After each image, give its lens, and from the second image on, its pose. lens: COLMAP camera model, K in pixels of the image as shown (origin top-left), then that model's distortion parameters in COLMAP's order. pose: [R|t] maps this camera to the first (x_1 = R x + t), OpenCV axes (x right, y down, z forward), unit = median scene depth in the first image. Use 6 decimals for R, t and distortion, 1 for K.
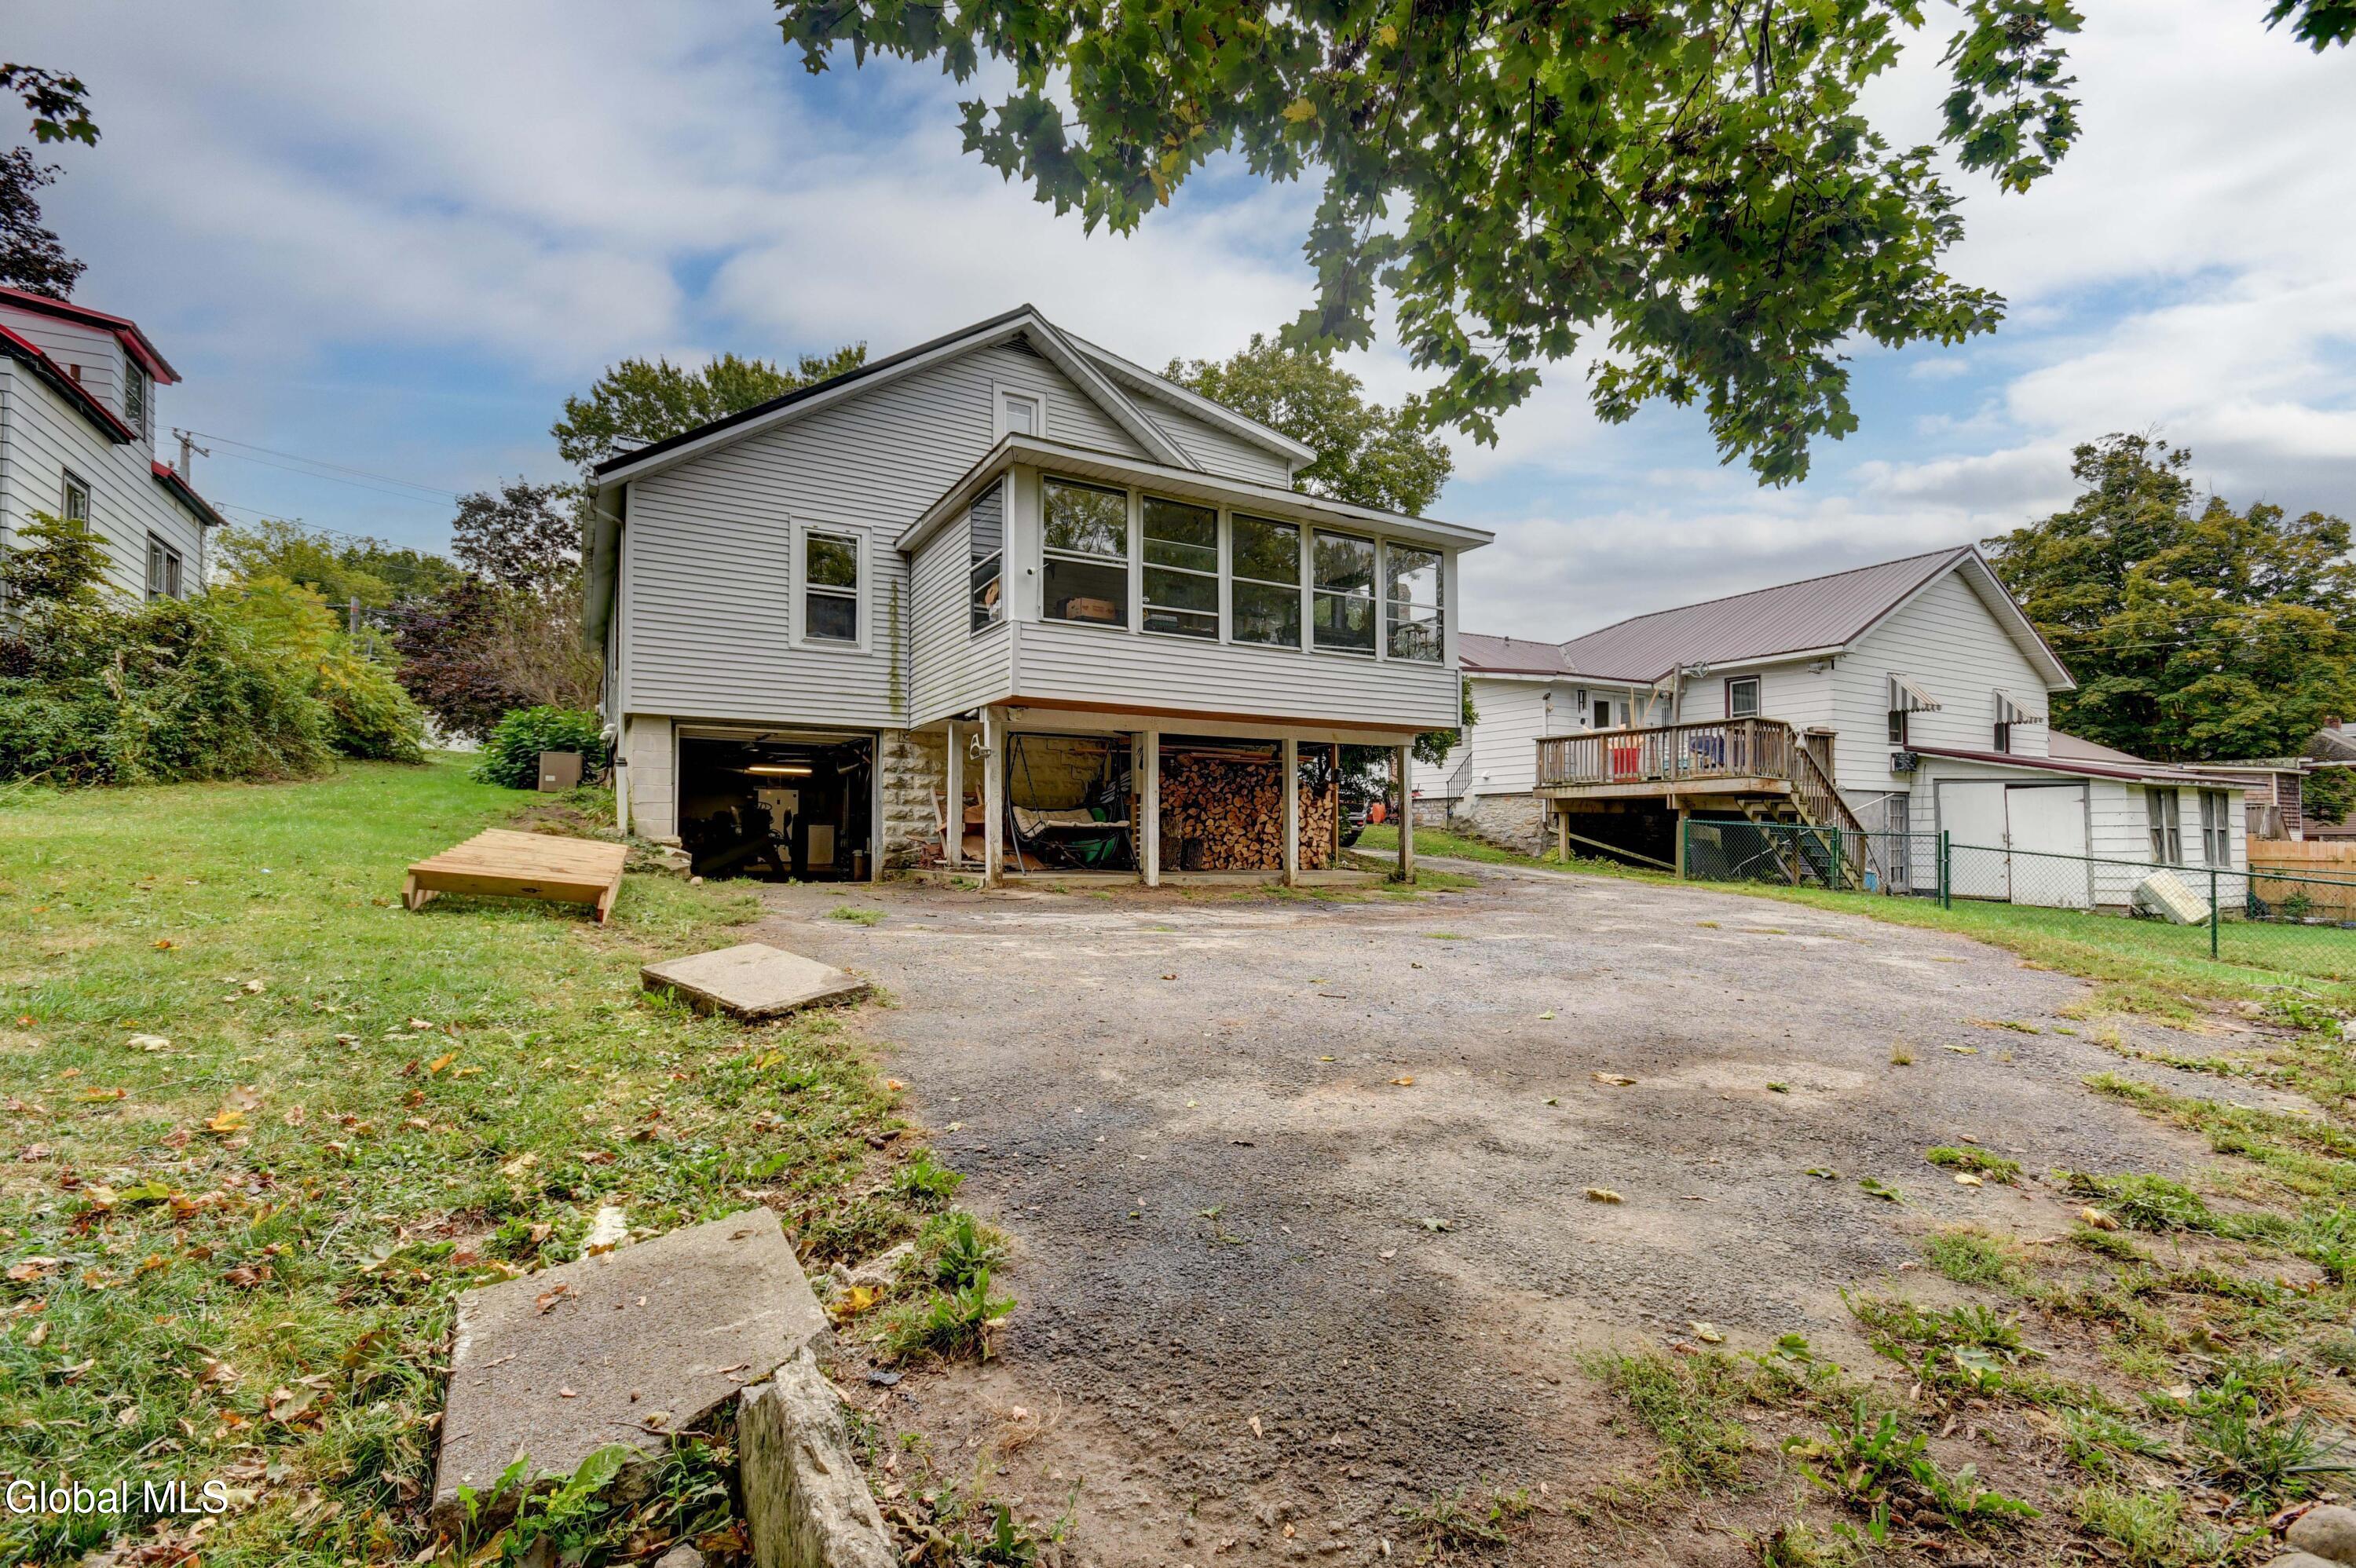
lens RADIAL K [[1059.8, 0, 1176.5], [0, 1059.8, 841.8], [0, 0, 1]] dist [0.001571, -0.000326]
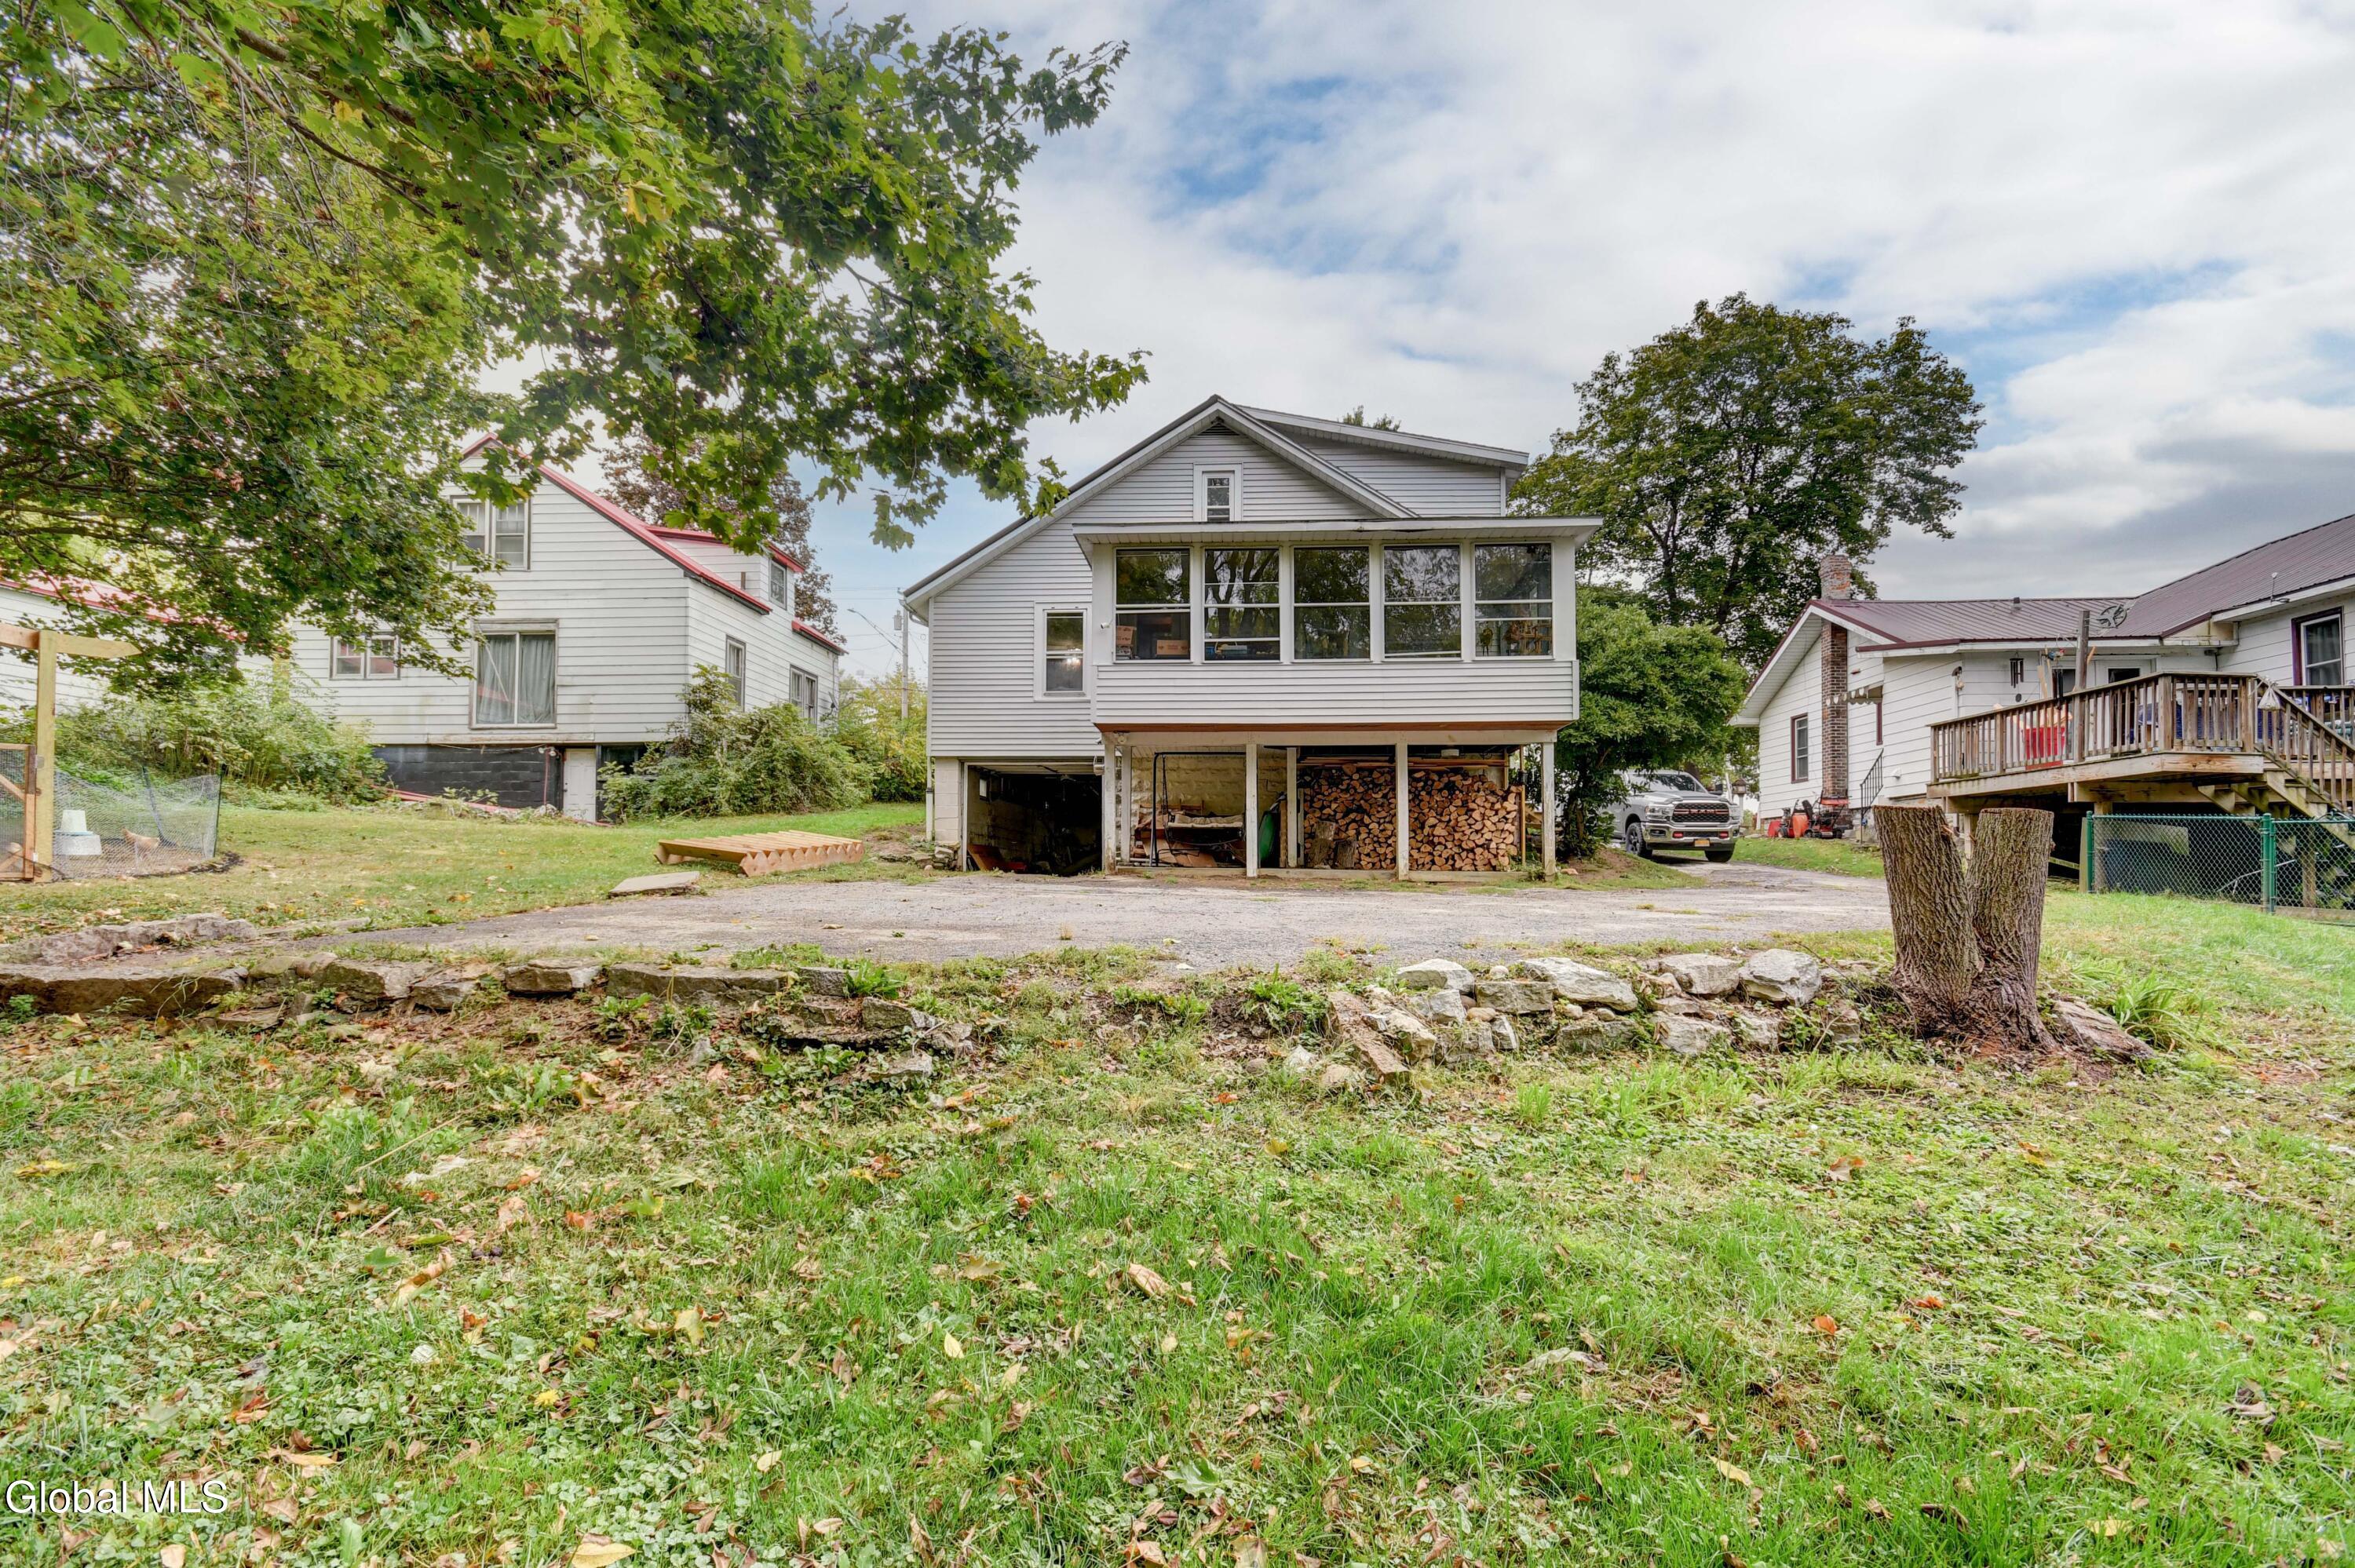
lens RADIAL K [[1077.1, 0, 1182.0], [0, 1077.1, 887.2], [0, 0, 1]] dist [-0.000832, -0.000213]
pose [[0.824205, 0.006367, -0.566256, 0.481708], [-0.004821, 0.999979, 0.004227, 0.039643], [0.566271, -0.000754, 0.824219, -0.018017]]
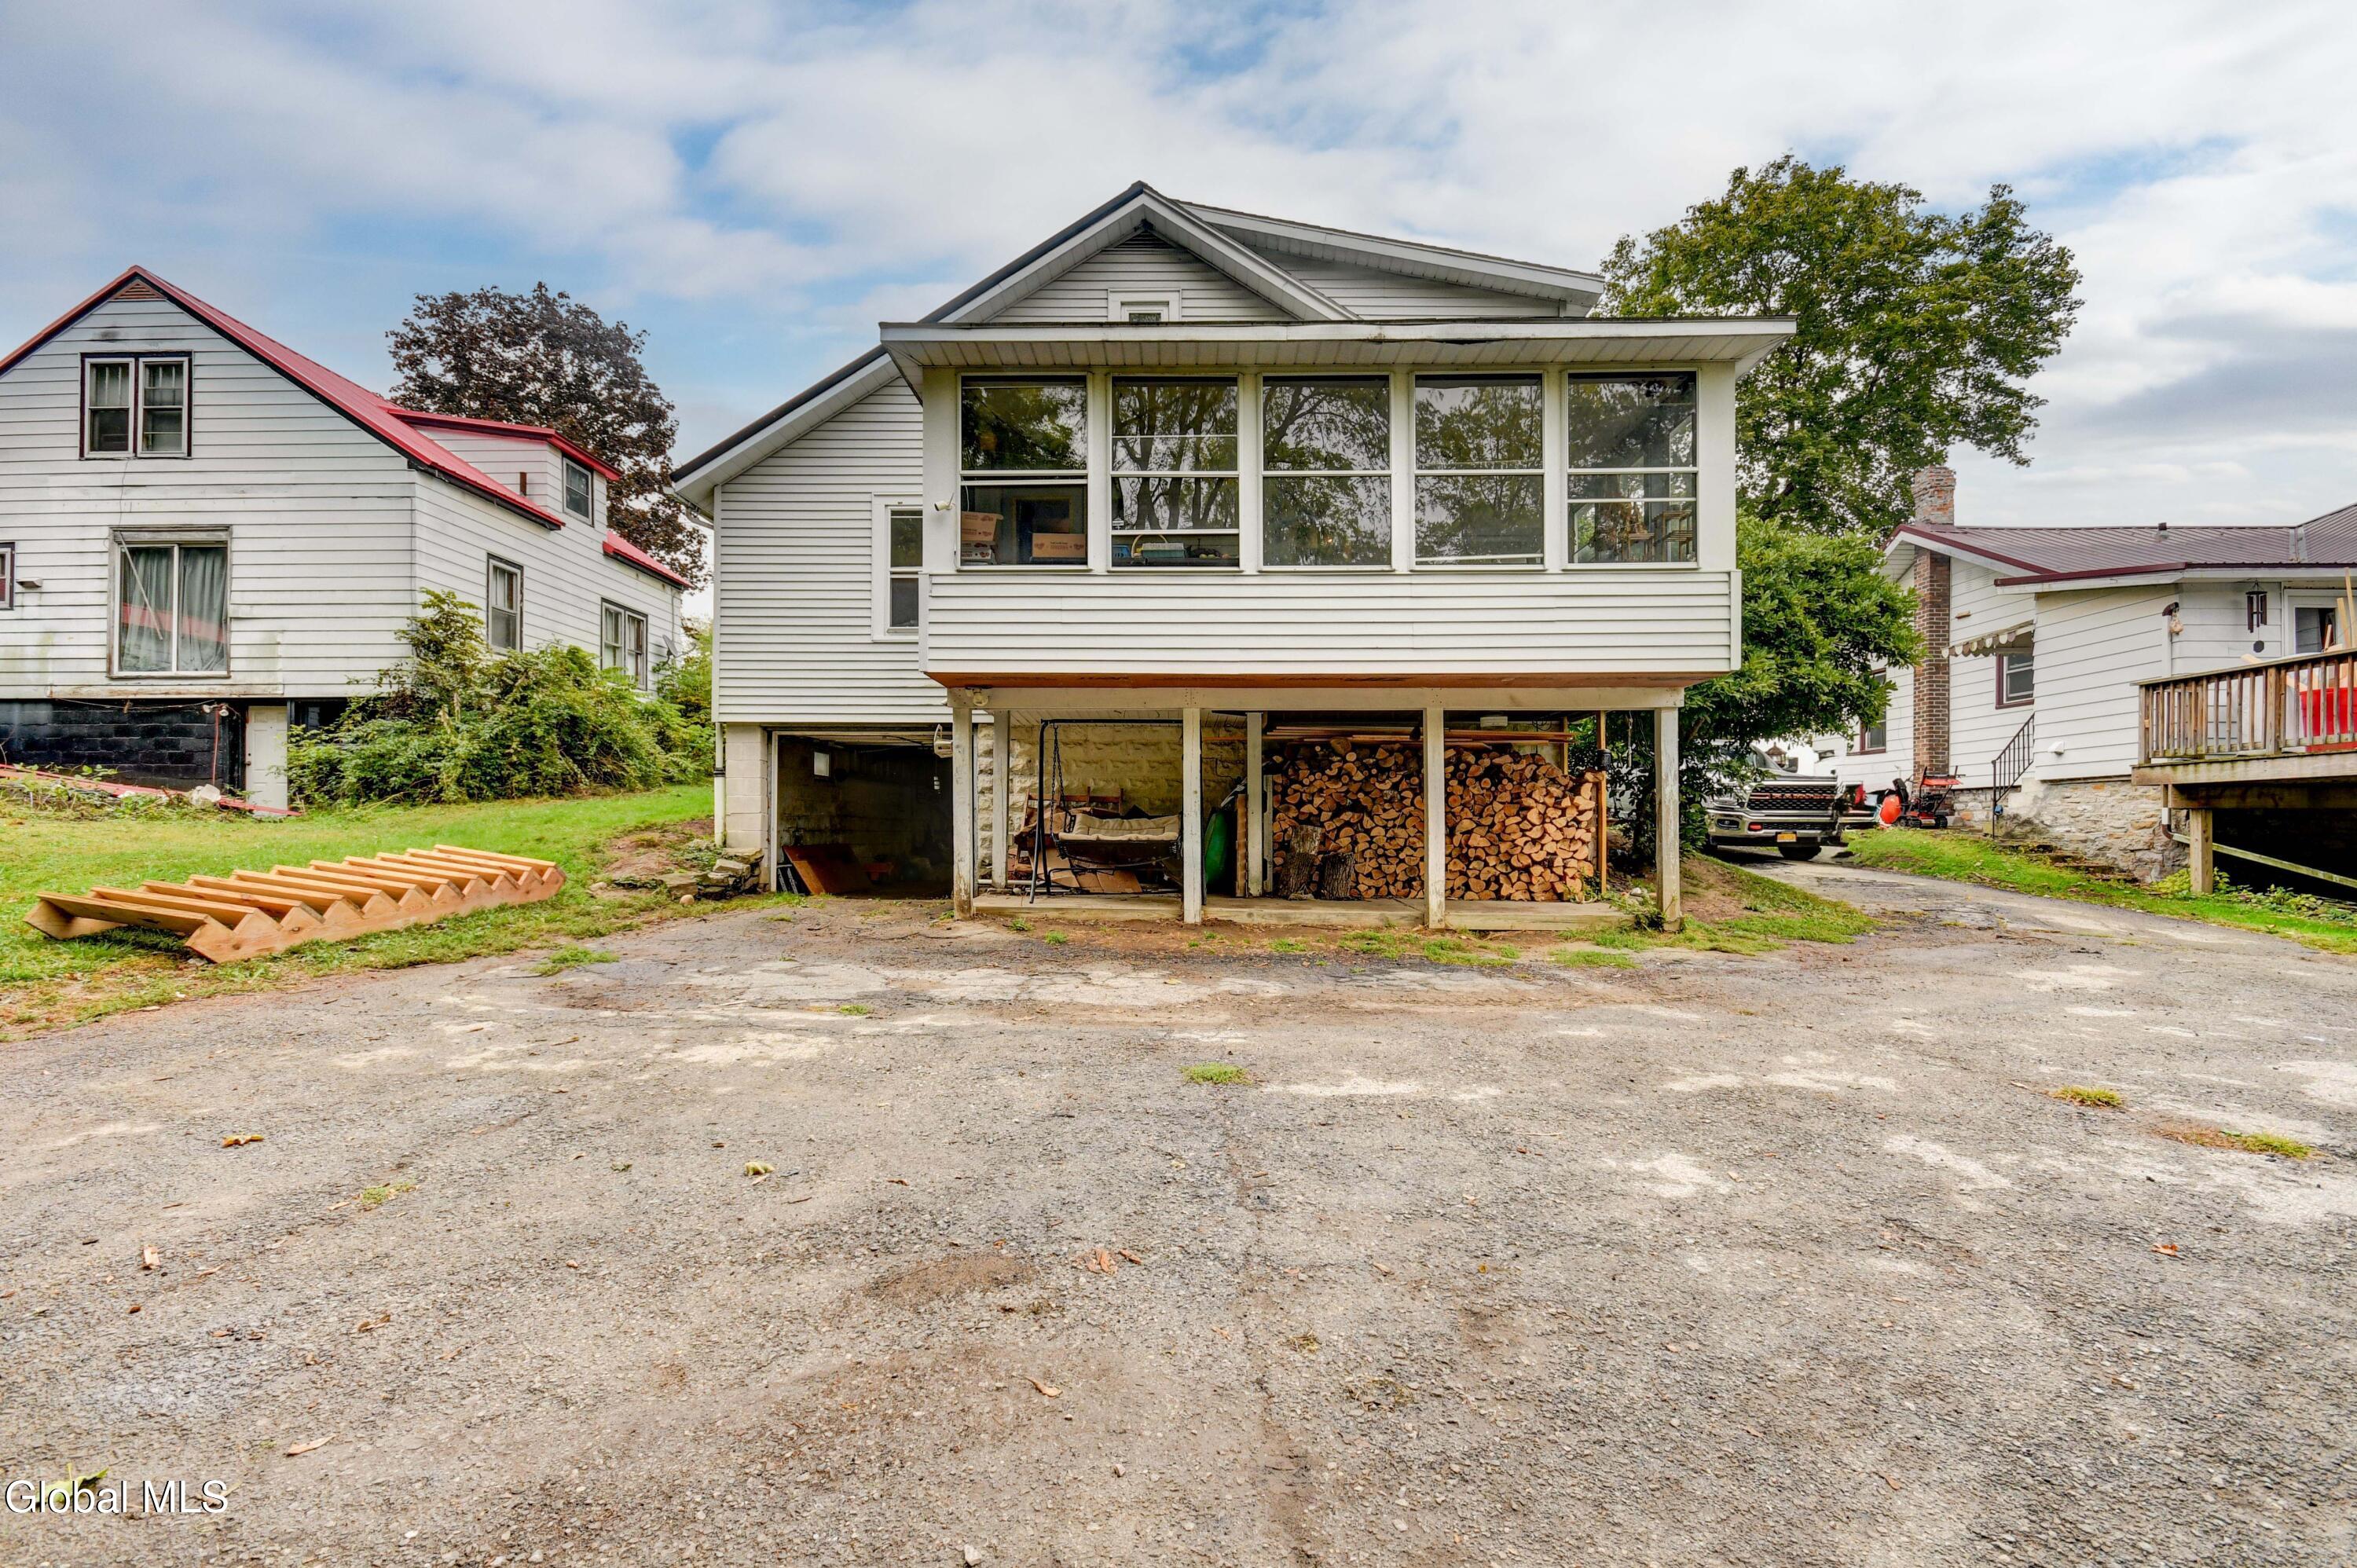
lens RADIAL K [[1060.3, 0, 1177.0], [0, 1060.3, 841.8], [0, 0, 1]] dist [0.001571, -0.000326]
pose [[0.848350, 0.006050, -0.529401, 0.287857], [-0.004227, 0.999980, 0.004655, -0.013900], [0.529419, -0.001711, 0.848359, 0.313589]]
